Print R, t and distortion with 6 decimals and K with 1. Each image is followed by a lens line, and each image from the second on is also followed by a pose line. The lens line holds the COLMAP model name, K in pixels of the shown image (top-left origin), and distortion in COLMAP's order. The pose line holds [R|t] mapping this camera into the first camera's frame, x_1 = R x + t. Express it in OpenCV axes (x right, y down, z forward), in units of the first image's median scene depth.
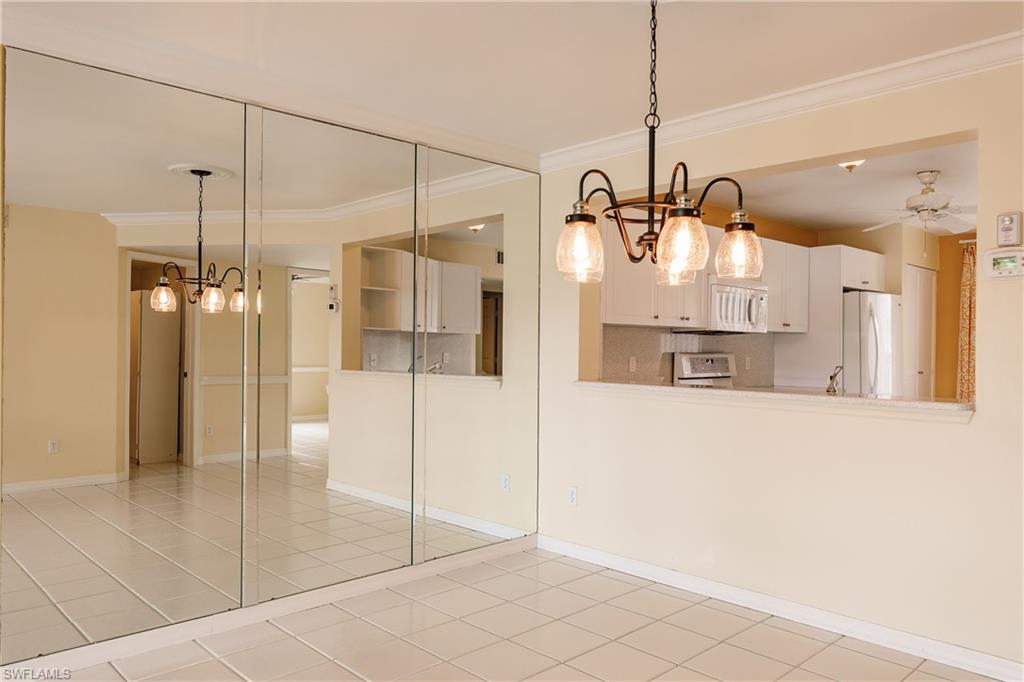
lens RADIAL K [[729.0, 0, 518.0], [0, 729.0, 347.0], [0, 0, 1]] dist [0.006421, 0.002516]
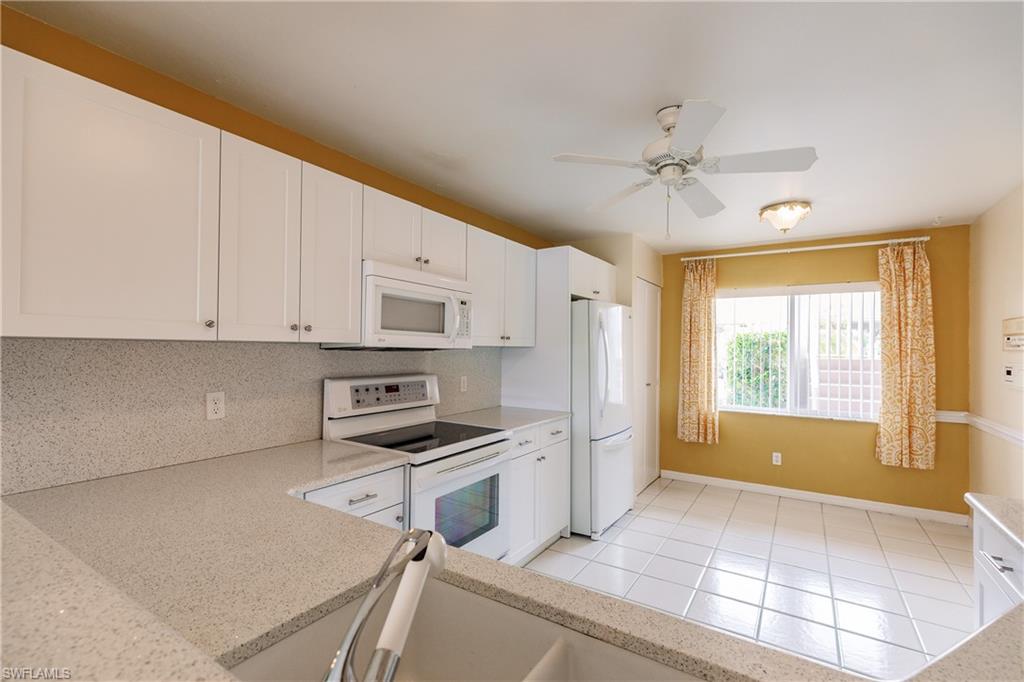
lens RADIAL K [[455.1, 0, 511.7], [0, 455.1, 345.4], [0, 0, 1]] dist [0.005207, 0.000330]
pose [[0.972977, 0.002429, 0.230888, 0.254224], [-0.001147, 0.999983, -0.005689, -0.018938], [-0.230898, 0.005271, 0.972964, 0.494813]]
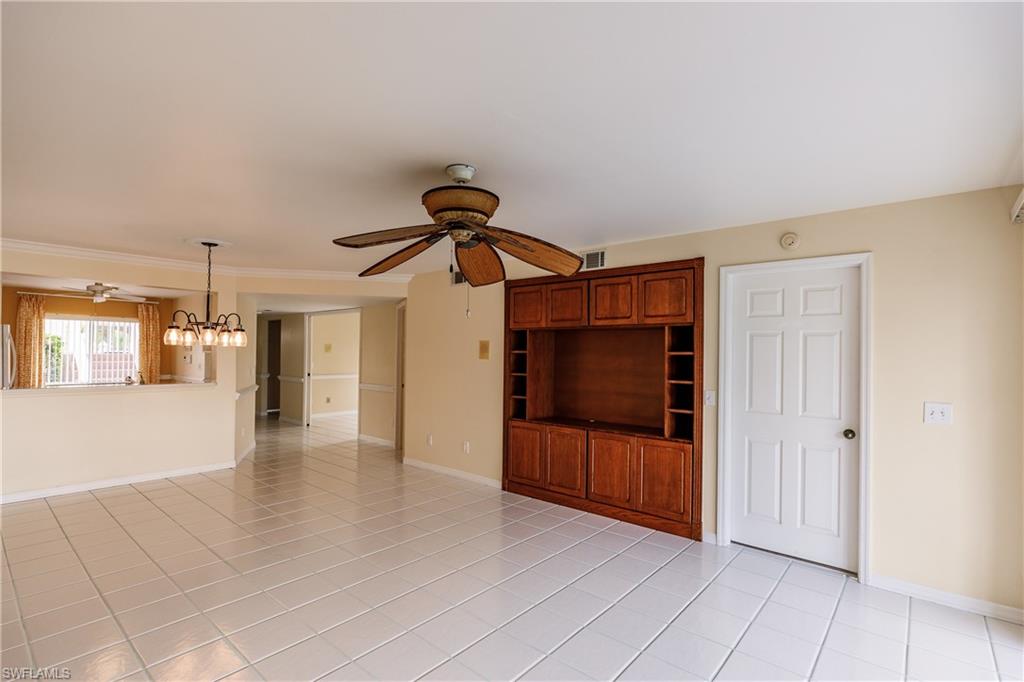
lens RADIAL K [[484.1, 0, 512.9], [0, 484.1, 346.9], [0, 0, 1]] dist [-0.003265, -0.000396]
pose [[-0.090912, -0.001556, 0.995858, -0.691752], [-0.010399, 0.999946, 0.000613, -0.038219], [-0.995805, -0.010300, -0.090923, -0.021928]]
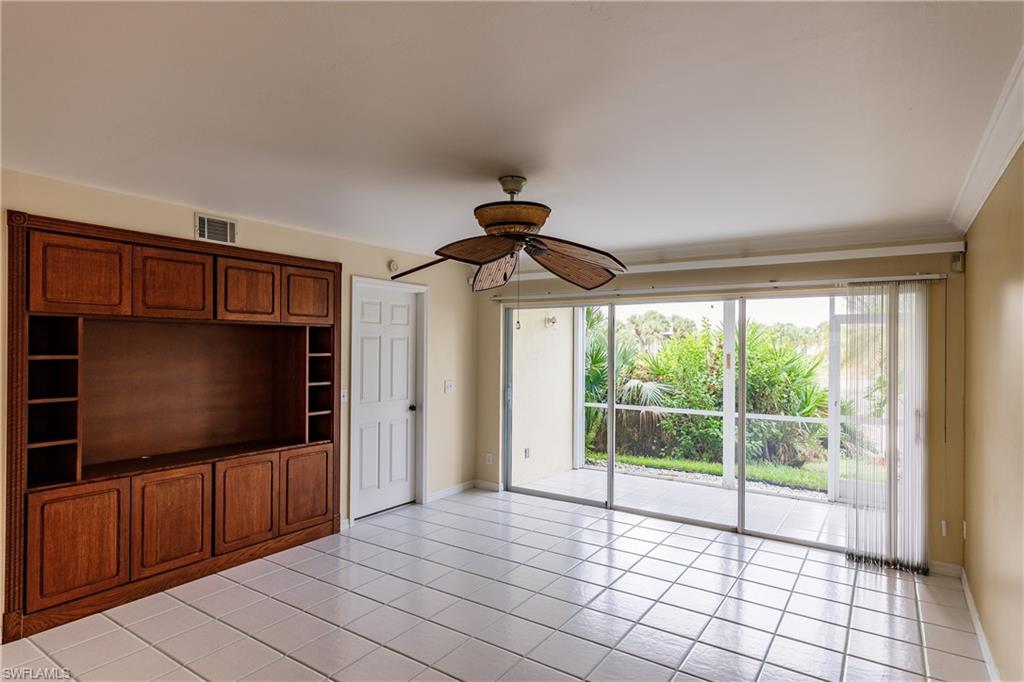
lens RADIAL K [[556.3, 0, 510.1], [0, 556.3, 346.6], [0, 0, 1]] dist [0.003721, -0.000337]
pose [[-0.979250, -0.018182, -0.201840, -0.174338], [-0.018212, 0.999833, -0.001711, -0.045560], [0.201837, 0.002000, -0.979417, 0.459513]]
